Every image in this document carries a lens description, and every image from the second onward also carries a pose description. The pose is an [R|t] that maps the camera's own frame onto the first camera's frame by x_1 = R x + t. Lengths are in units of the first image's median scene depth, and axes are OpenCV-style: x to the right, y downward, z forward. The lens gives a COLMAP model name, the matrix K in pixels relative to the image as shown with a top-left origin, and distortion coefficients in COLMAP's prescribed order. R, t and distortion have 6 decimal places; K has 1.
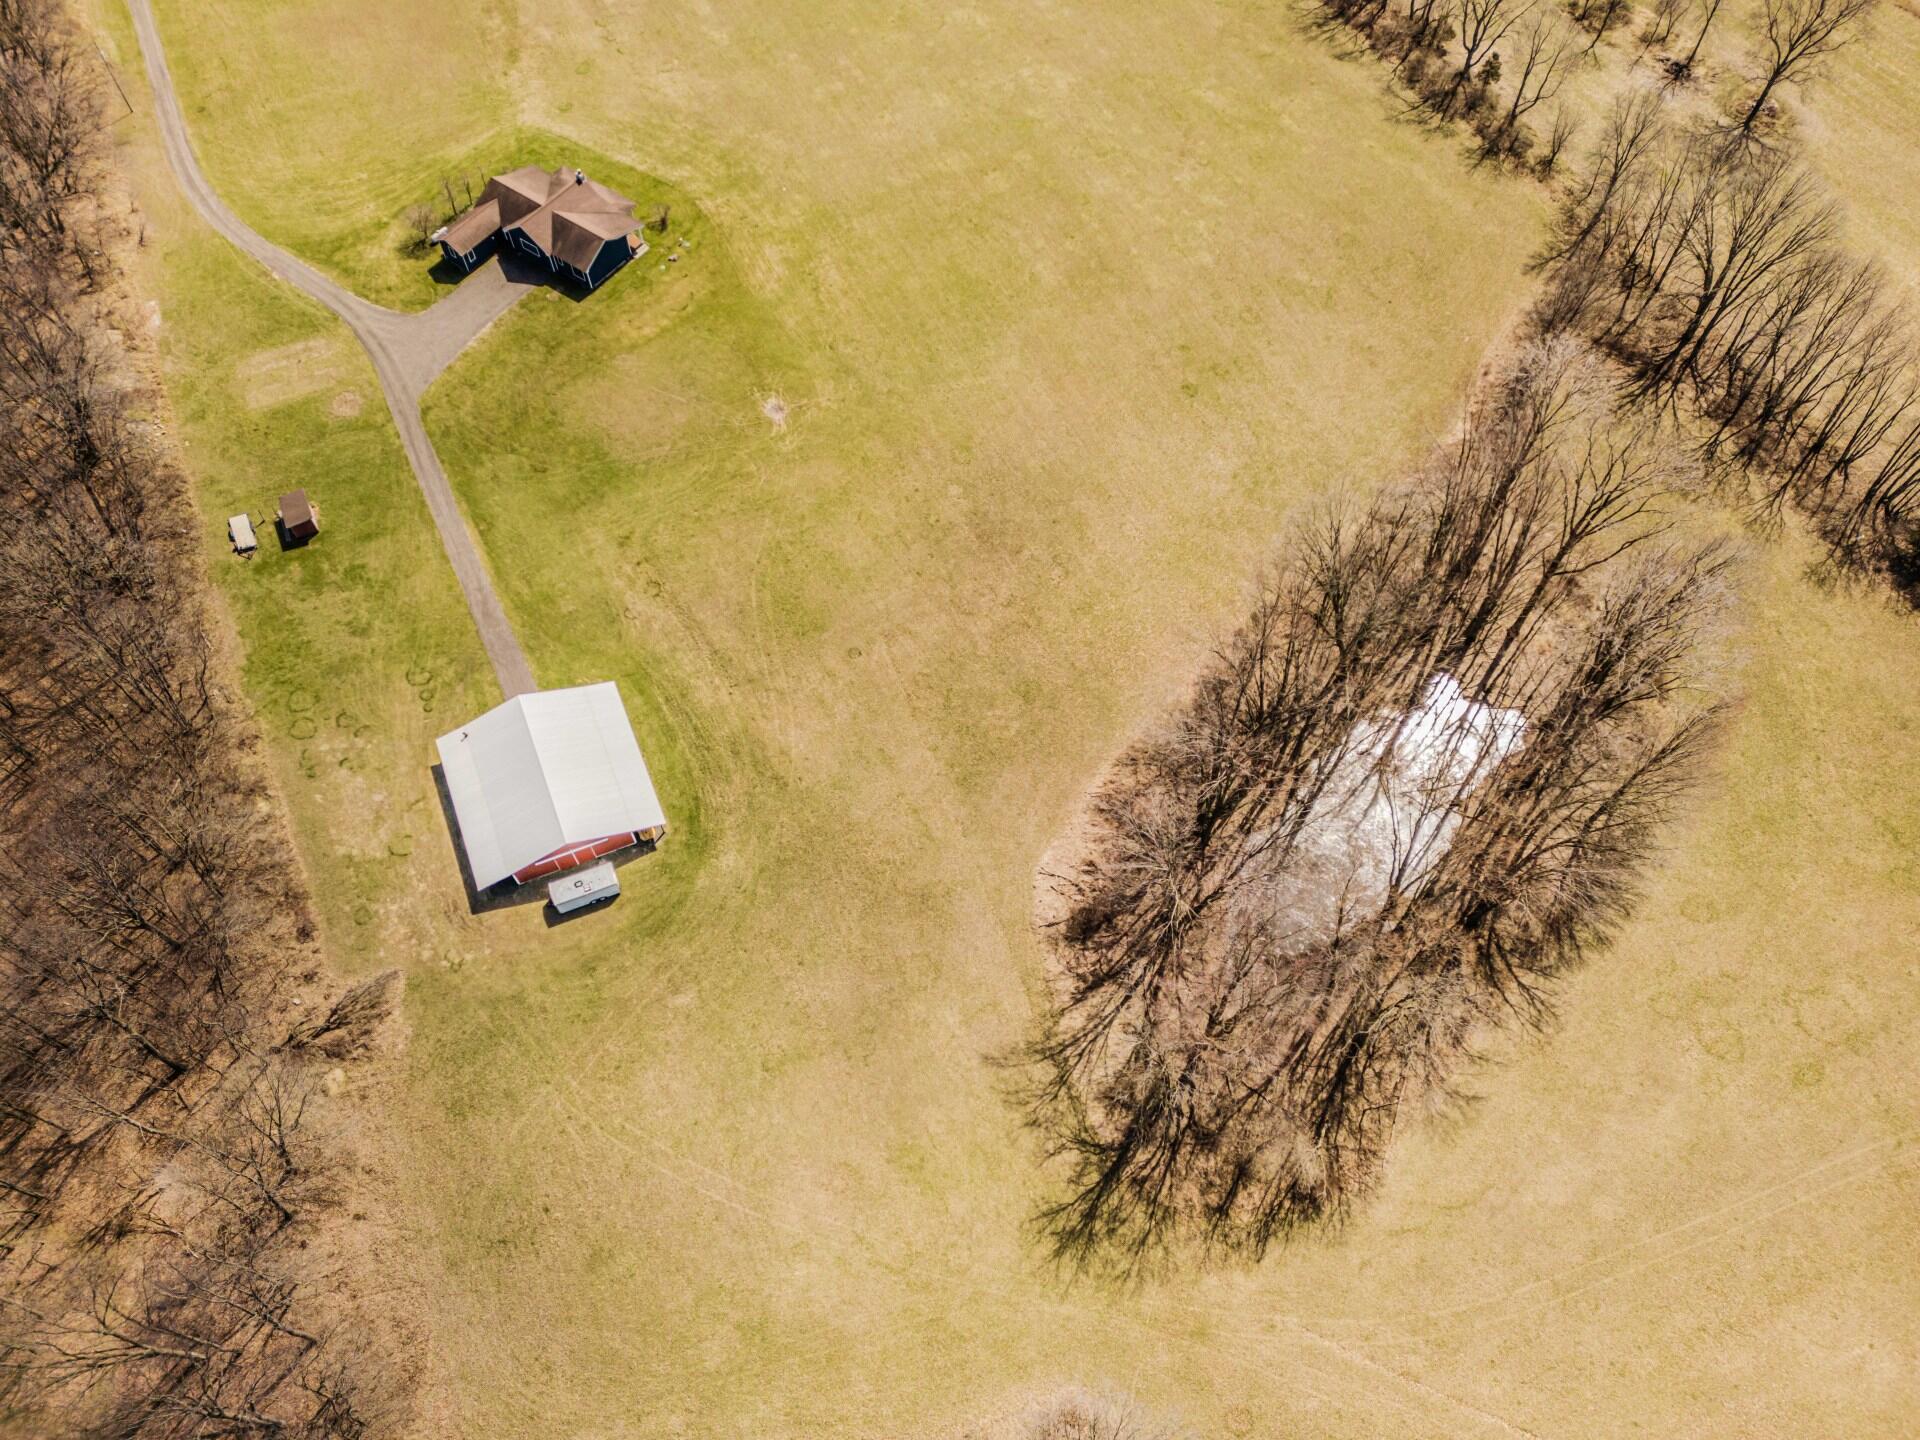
lens RADIAL K [[1319.1, 0, 942.3], [0, 1319.1, 779.6], [0, 0, 1]] dist [0.083504, -0.071044]
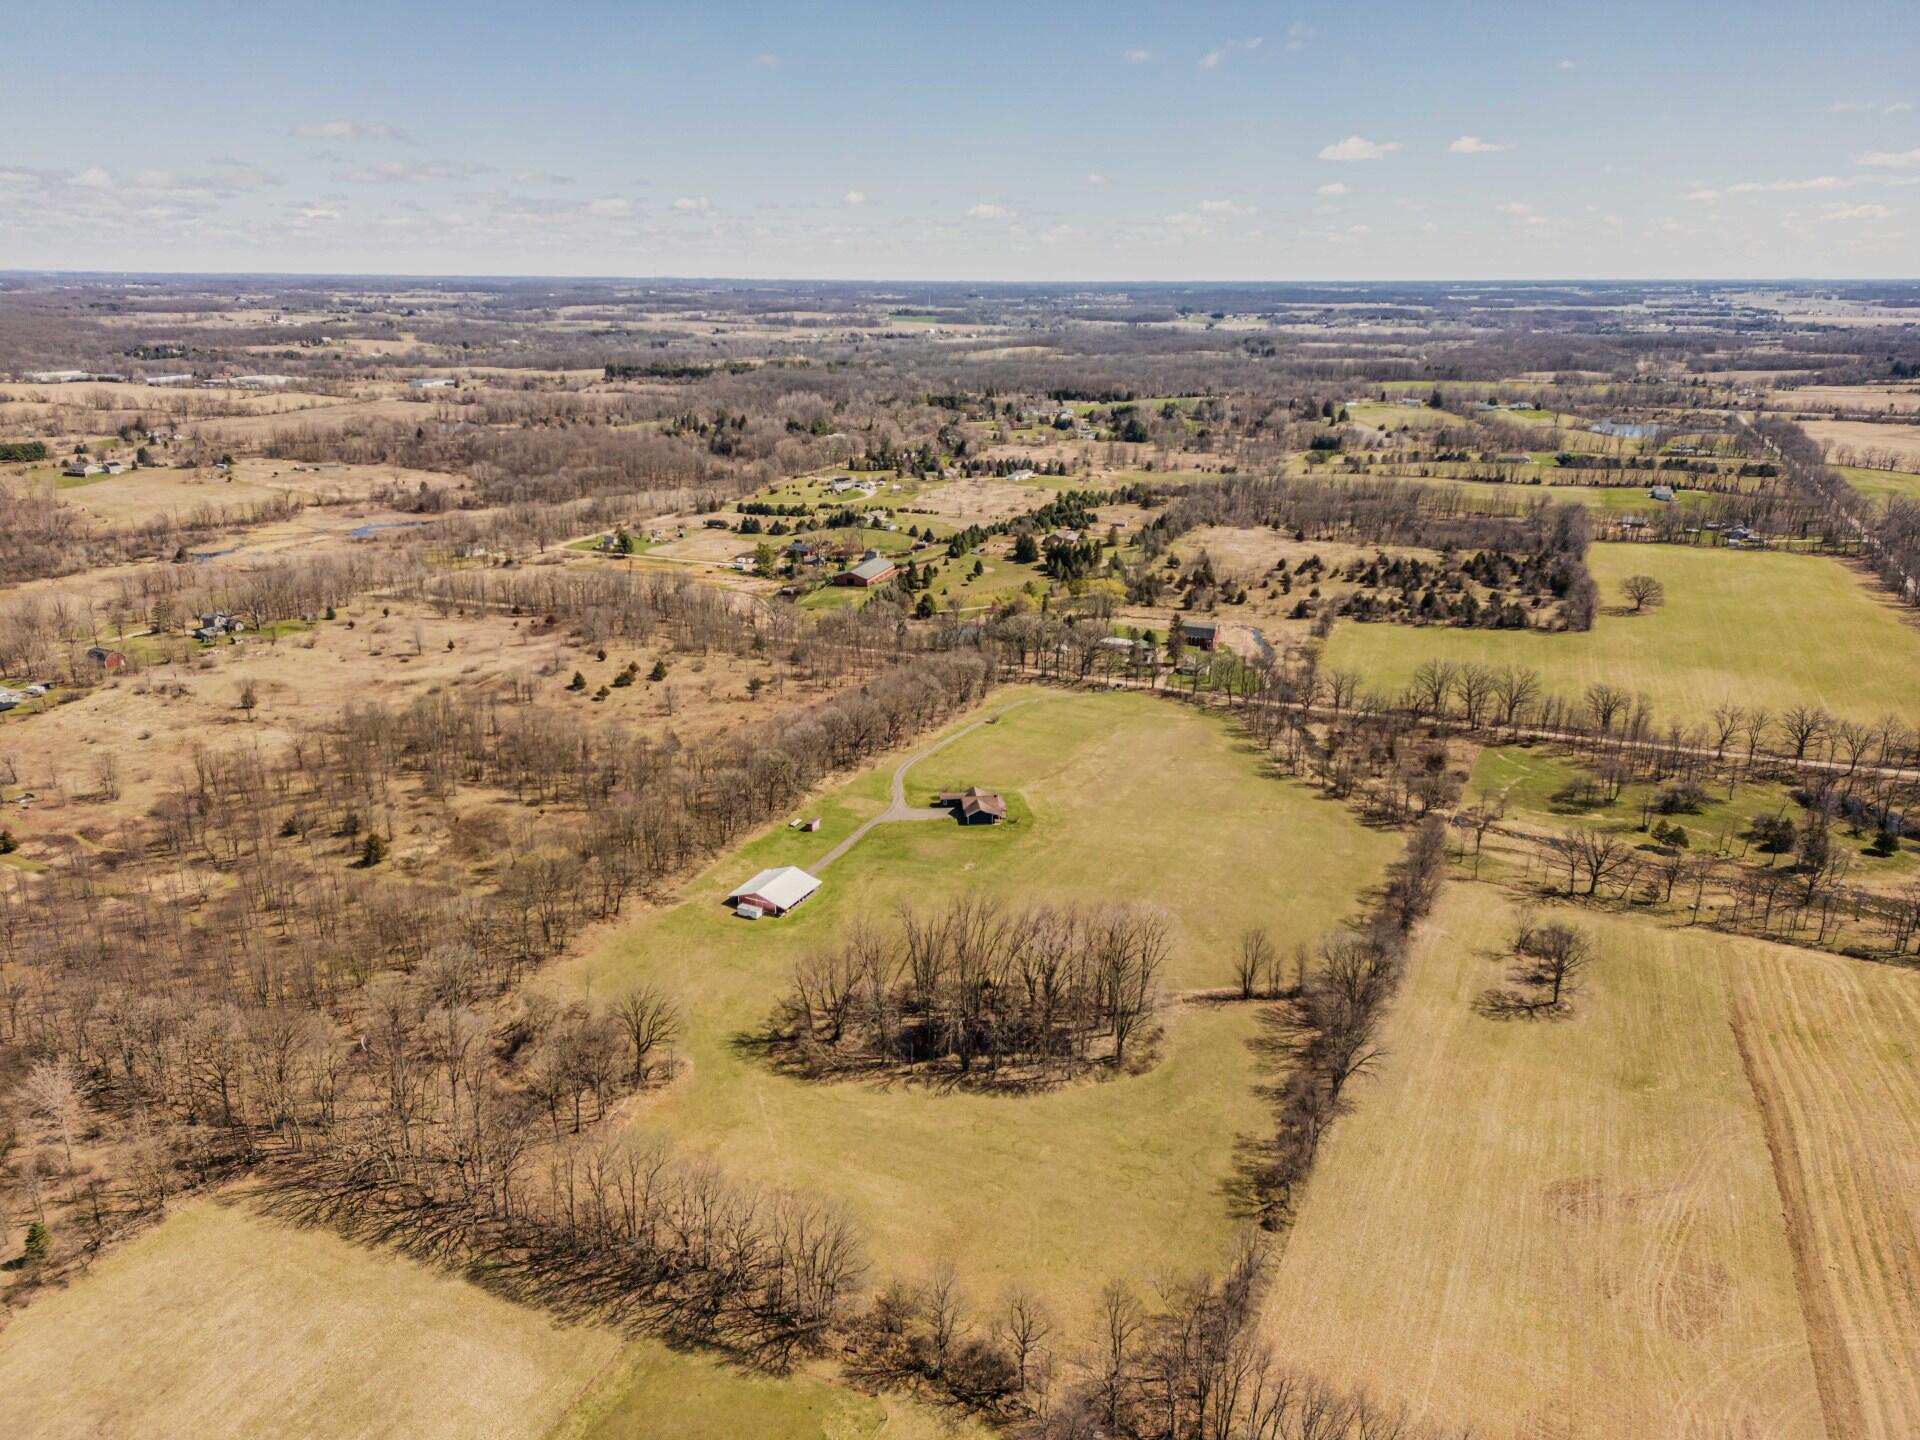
lens RADIAL K [[1319.1, 0, 942.3], [0, 1319.1, 779.6], [0, 0, 1]] dist [0.083504, -0.071044]
pose [[0.643968, 0.266730, -0.717050, 1.358612], [-0.670944, 0.647256, -0.361793, 0.458162], [0.367613, 0.714084, 0.595773, -0.470928]]
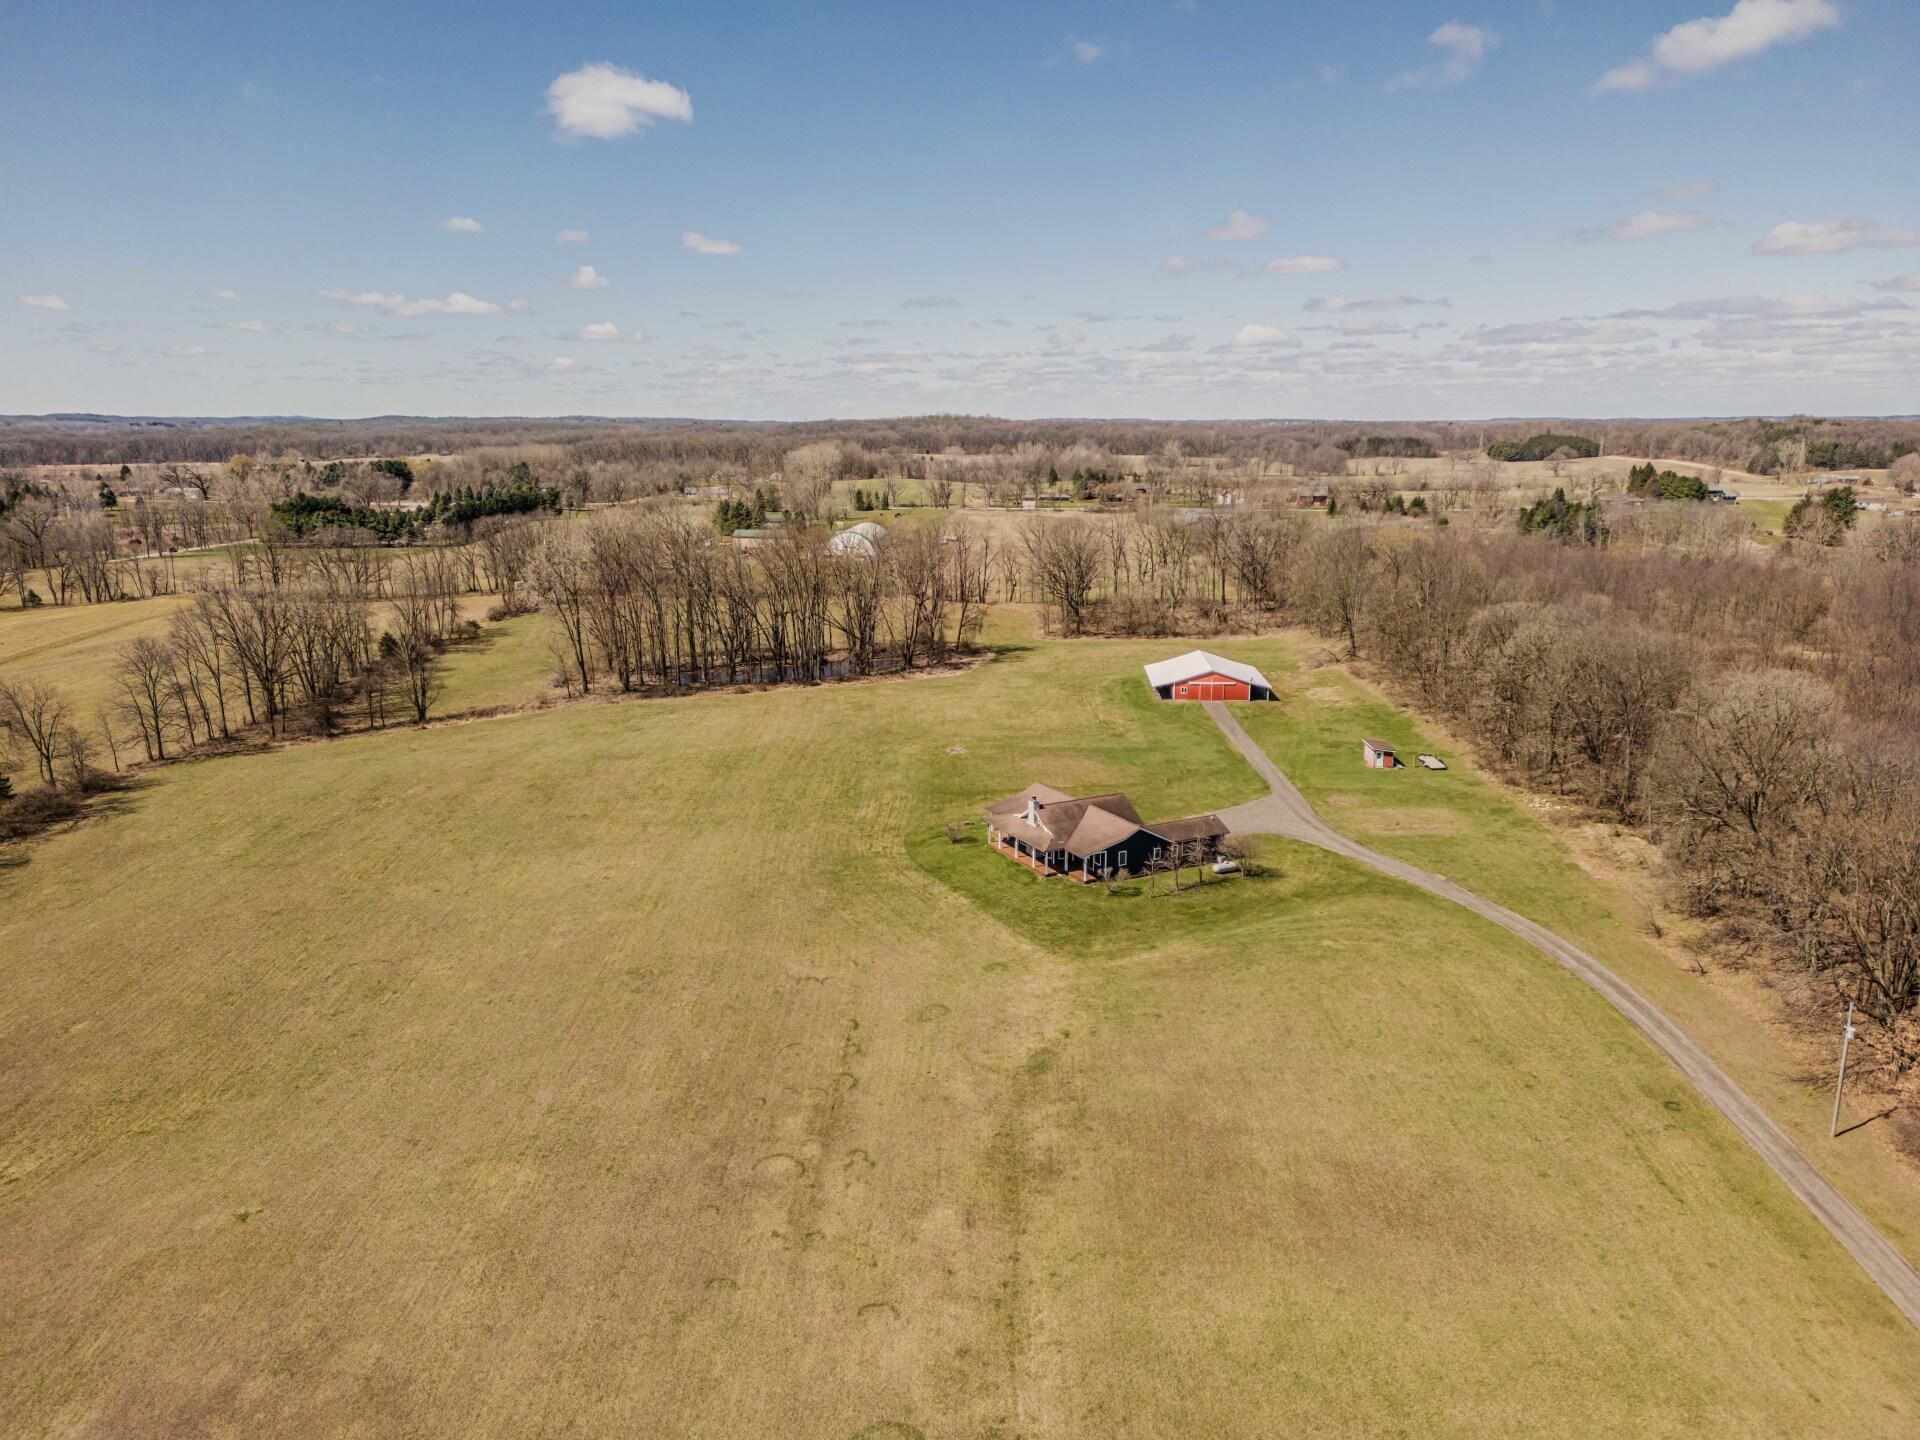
lens RADIAL K [[1319.1, 0, 942.3], [0, 1319.1, 779.6], [0, 0, 1]] dist [0.083504, -0.071044]
pose [[-0.890138, -0.117212, 0.440359, -0.561999], [0.401857, 0.253732, 0.879847, -1.162691], [-0.214862, 0.960147, -0.178754, 1.127552]]
